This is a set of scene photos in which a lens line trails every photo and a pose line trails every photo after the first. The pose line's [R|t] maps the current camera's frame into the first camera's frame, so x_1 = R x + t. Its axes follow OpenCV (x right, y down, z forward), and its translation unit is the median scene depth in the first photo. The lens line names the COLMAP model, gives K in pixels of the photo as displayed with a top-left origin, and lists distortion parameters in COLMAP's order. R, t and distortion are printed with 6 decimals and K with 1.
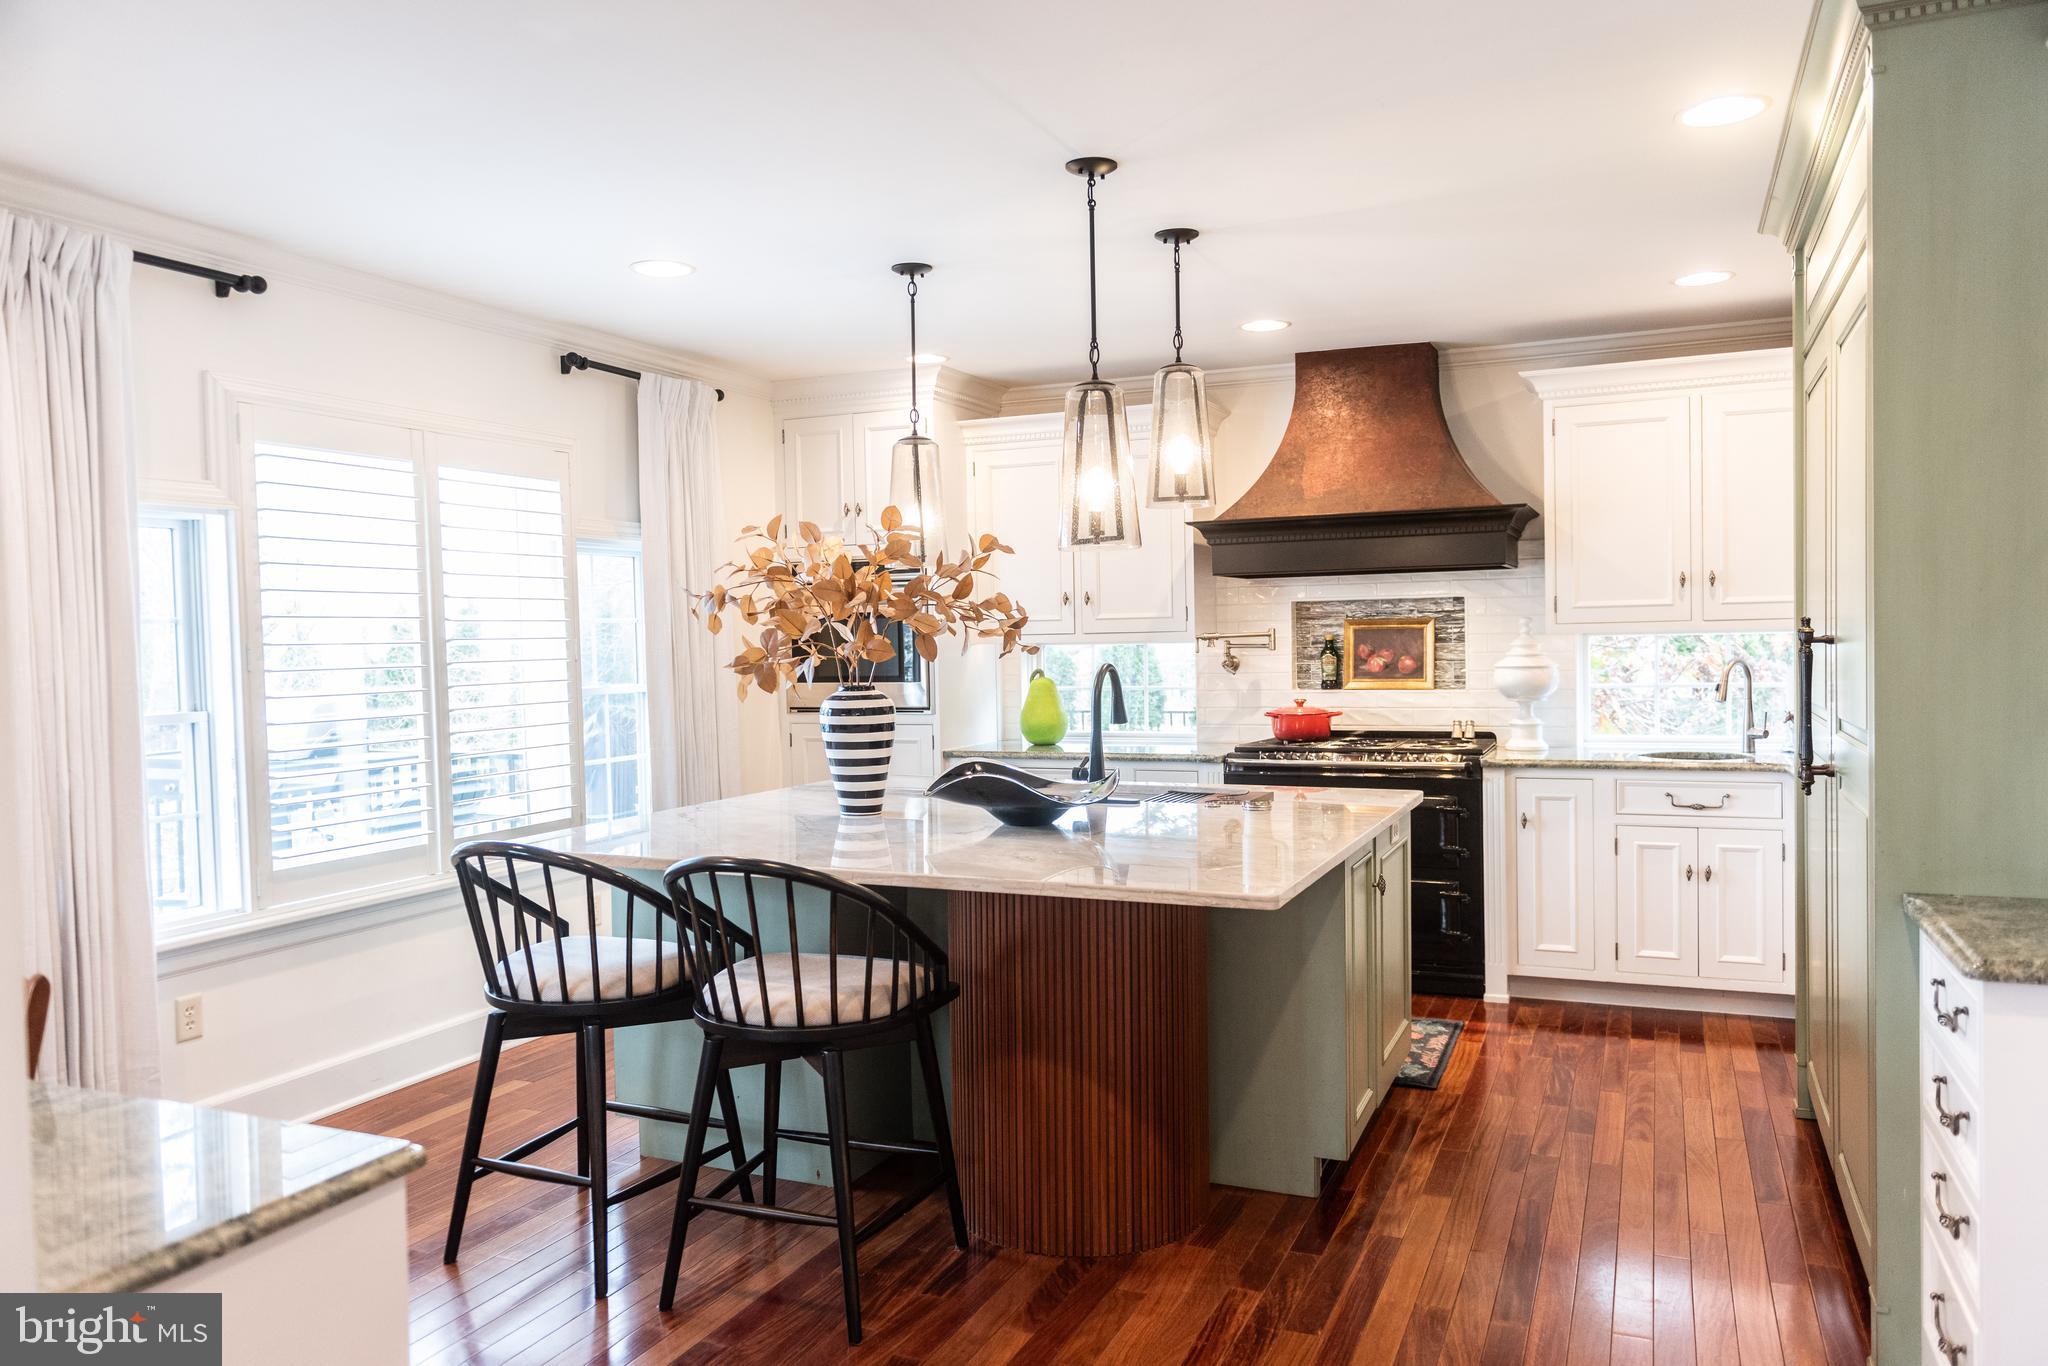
lens RADIAL K [[1397.9, 0, 1017.1], [0, 1397.9, 686.9], [0, 0, 1]] dist [0.004249, -0.003366]
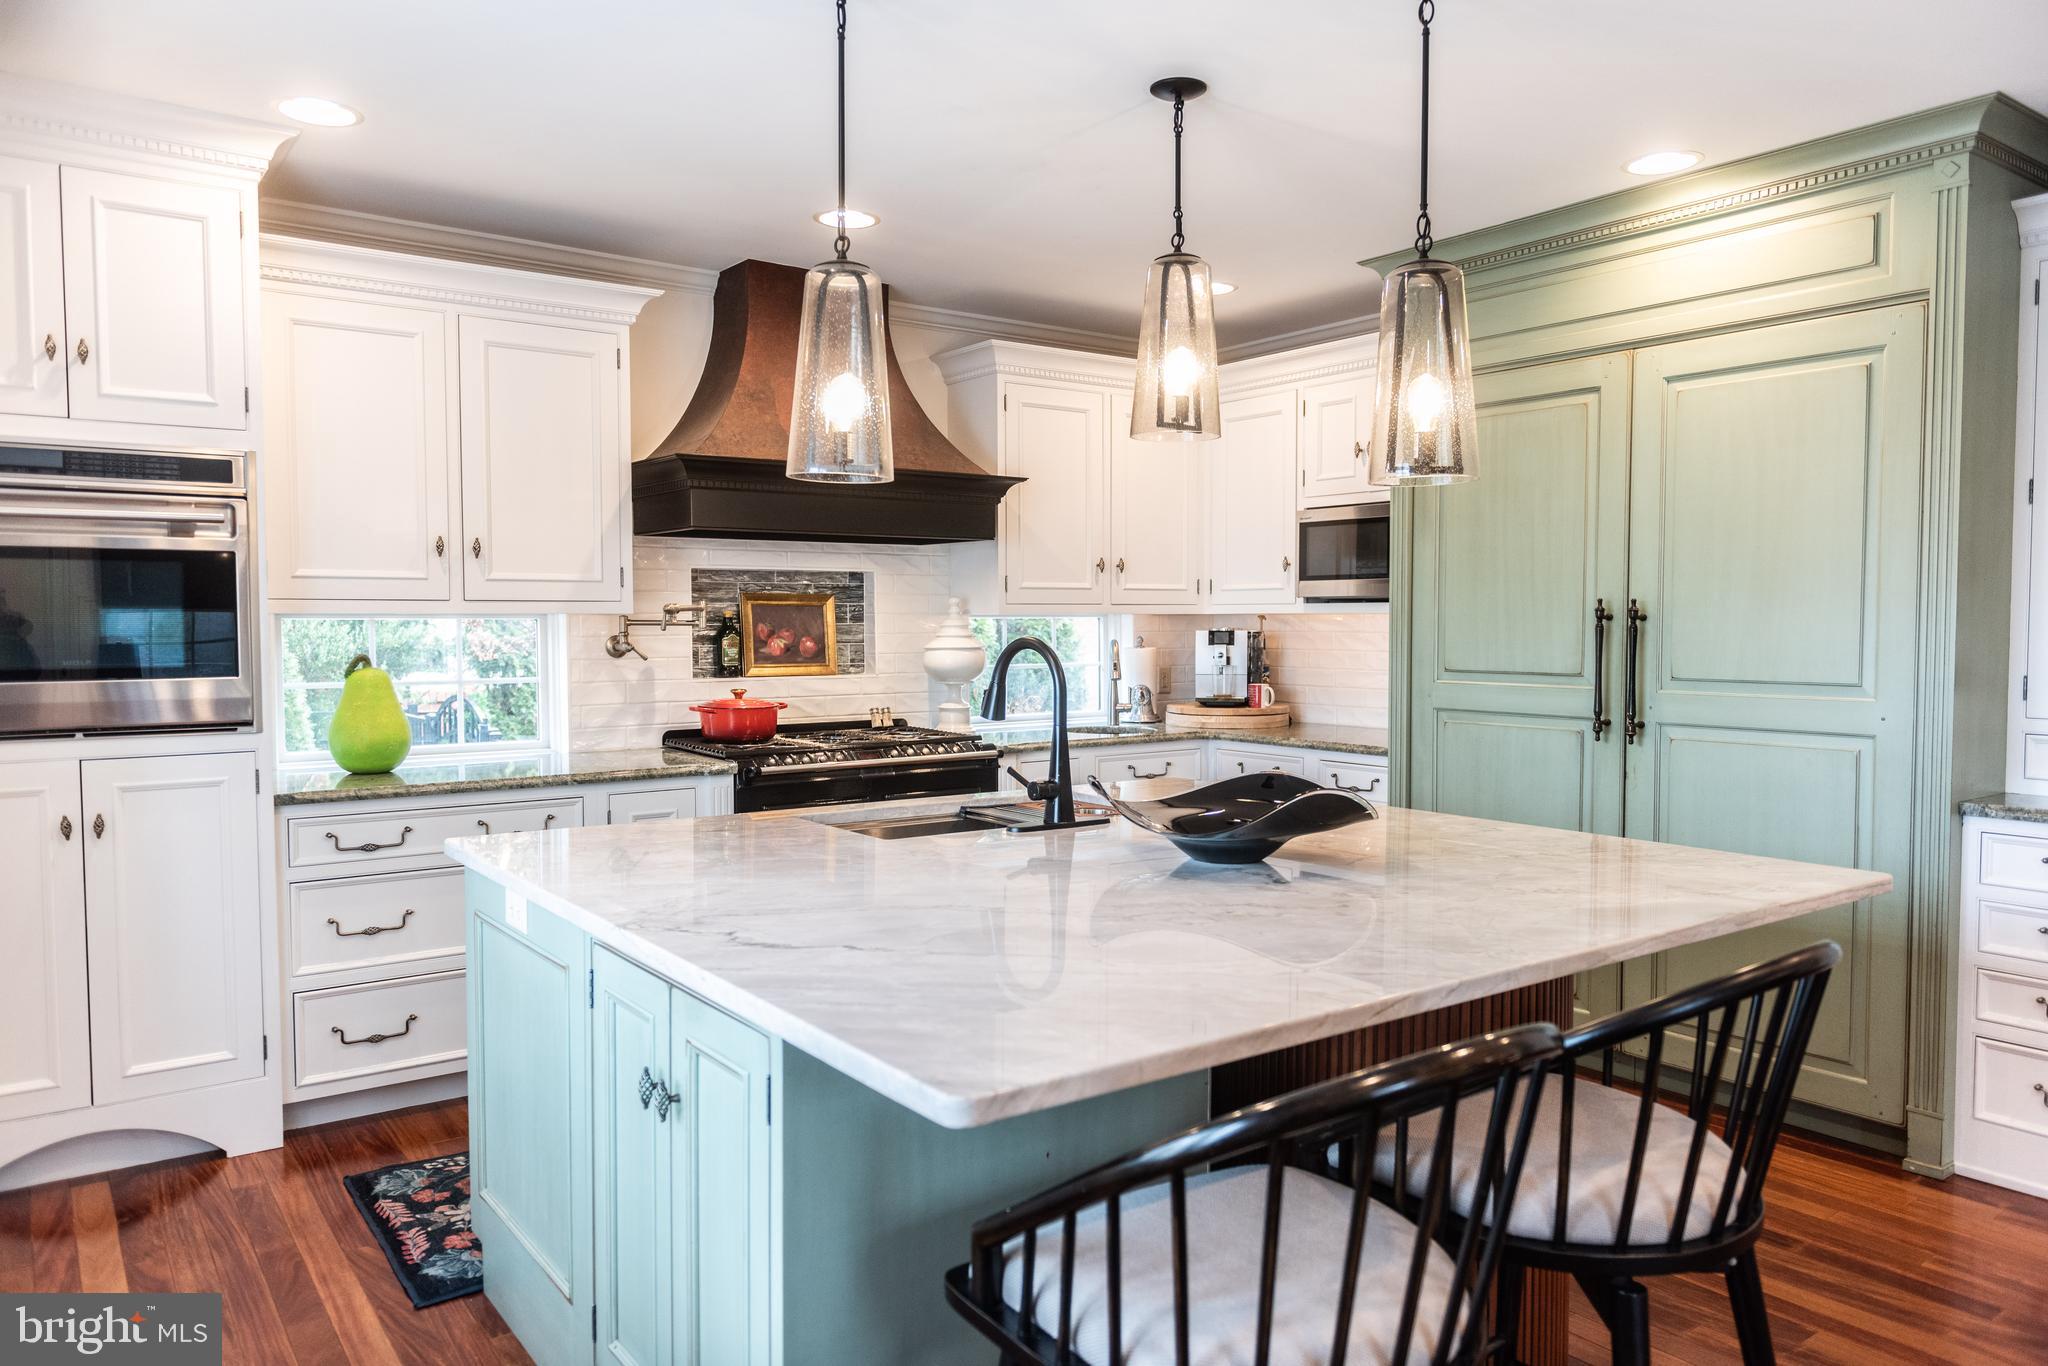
lens RADIAL K [[1378.9, 0, 1017.9], [0, 1378.9, 679.0], [0, 0, 1]] dist [0.002875, -0.000158]
pose [[0.488735, -0.018996, 0.872225, -0.587012], [0.022025, 0.999713, 0.009432, -0.001658], [-0.872154, 0.014601, 0.489013, 0.664471]]
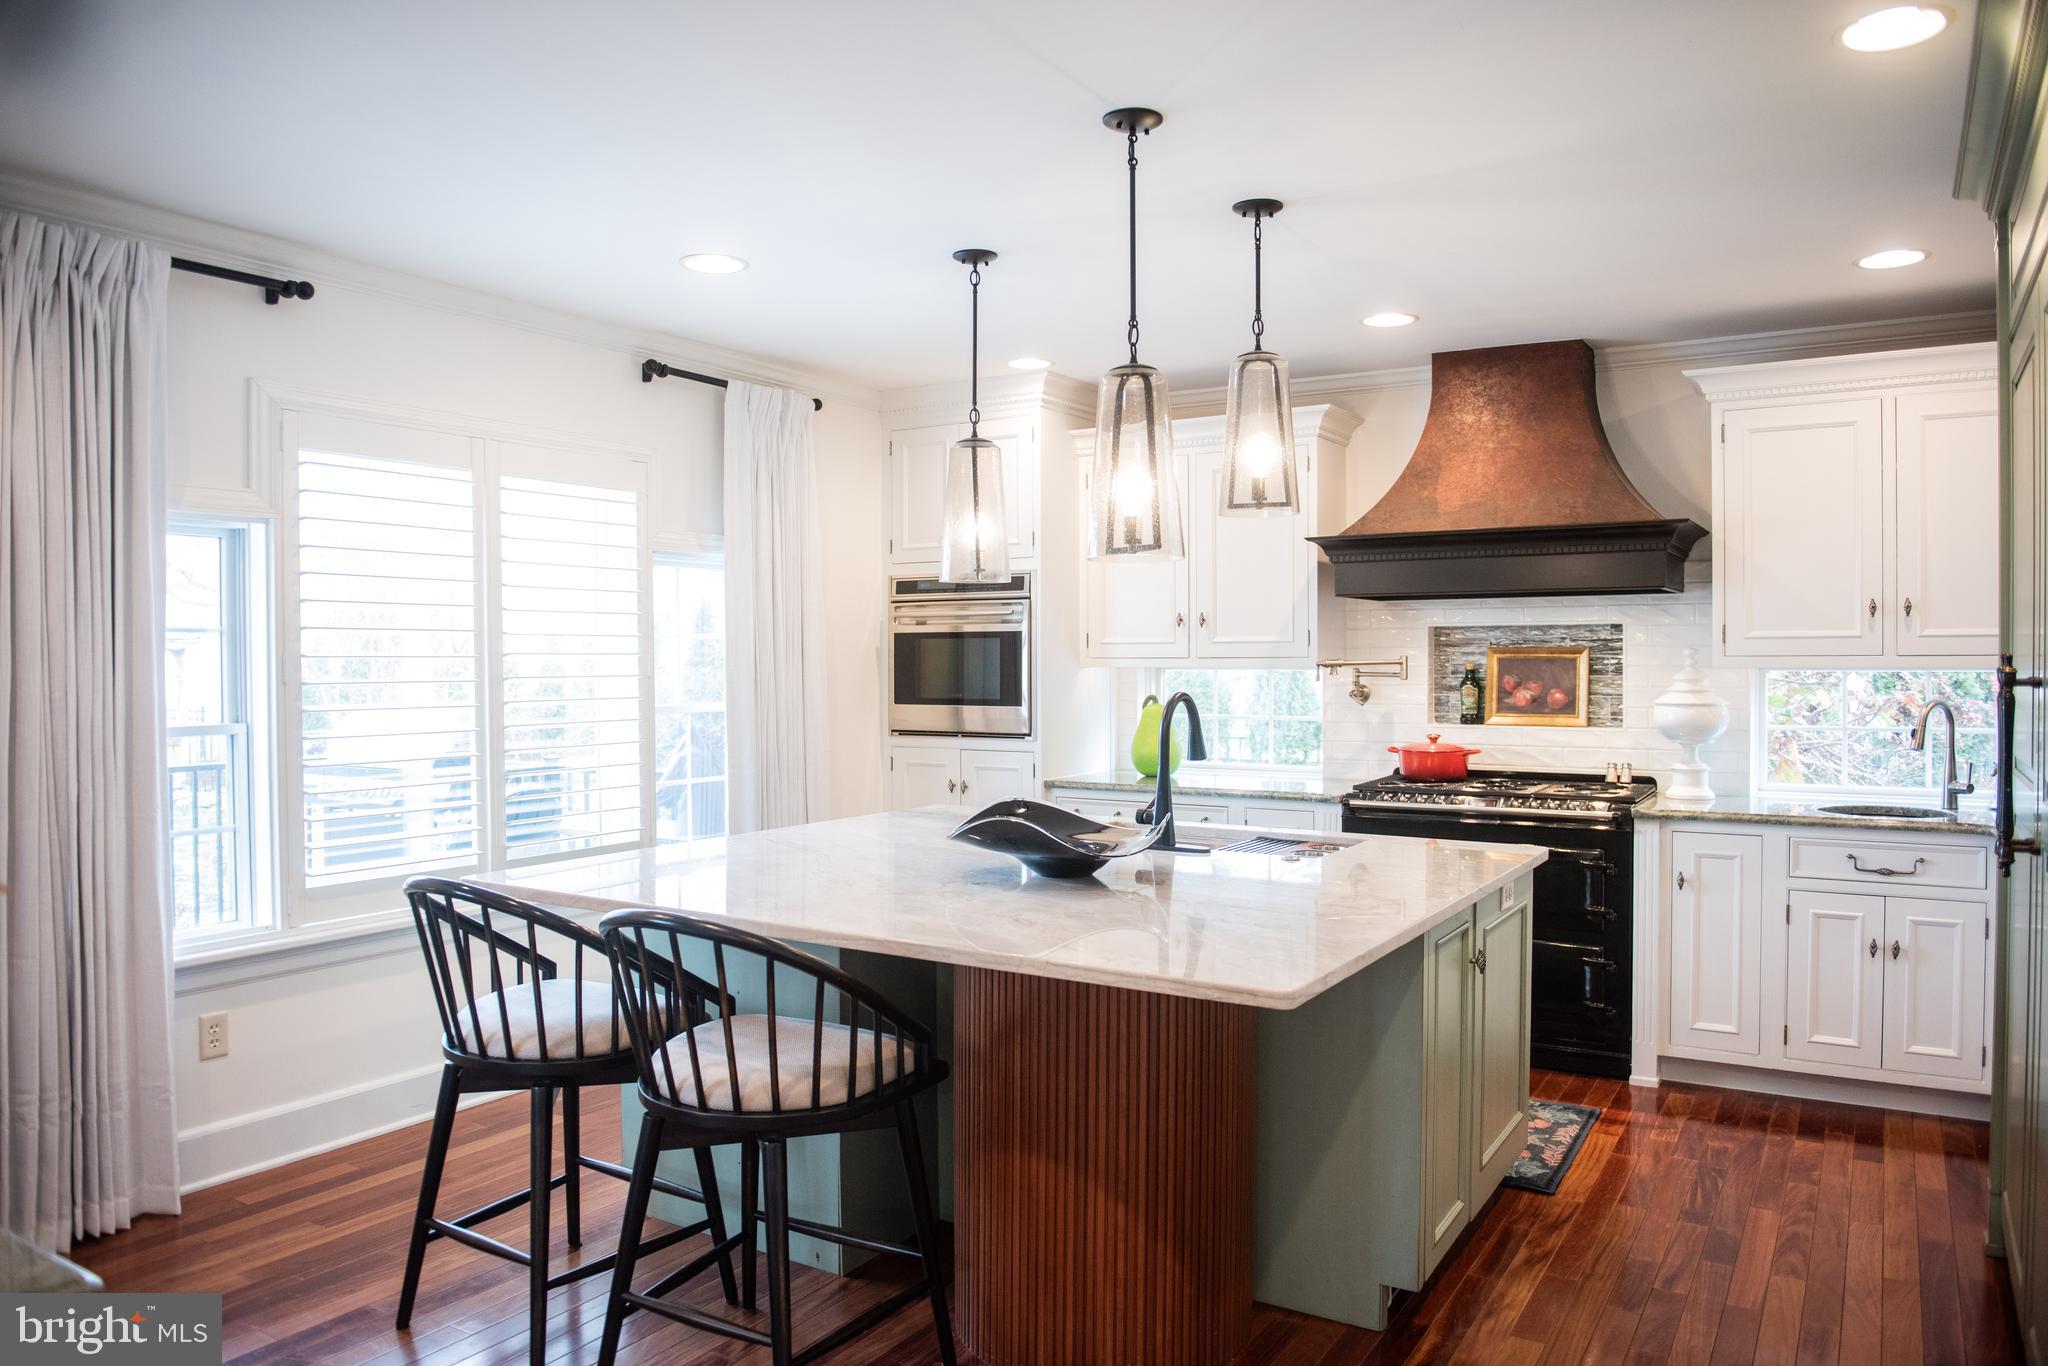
lens RADIAL K [[1377.5, 0, 1016.3], [0, 1377.5, 686.4], [0, 0, 1]] dist [-0.050498, 0.001080]
pose [[0.990289, 0.019164, -0.137700, 0.080006], [-0.021251, 0.999680, -0.013701, -0.006314], [0.137393, 0.016494, 0.990379, 0.120529]]
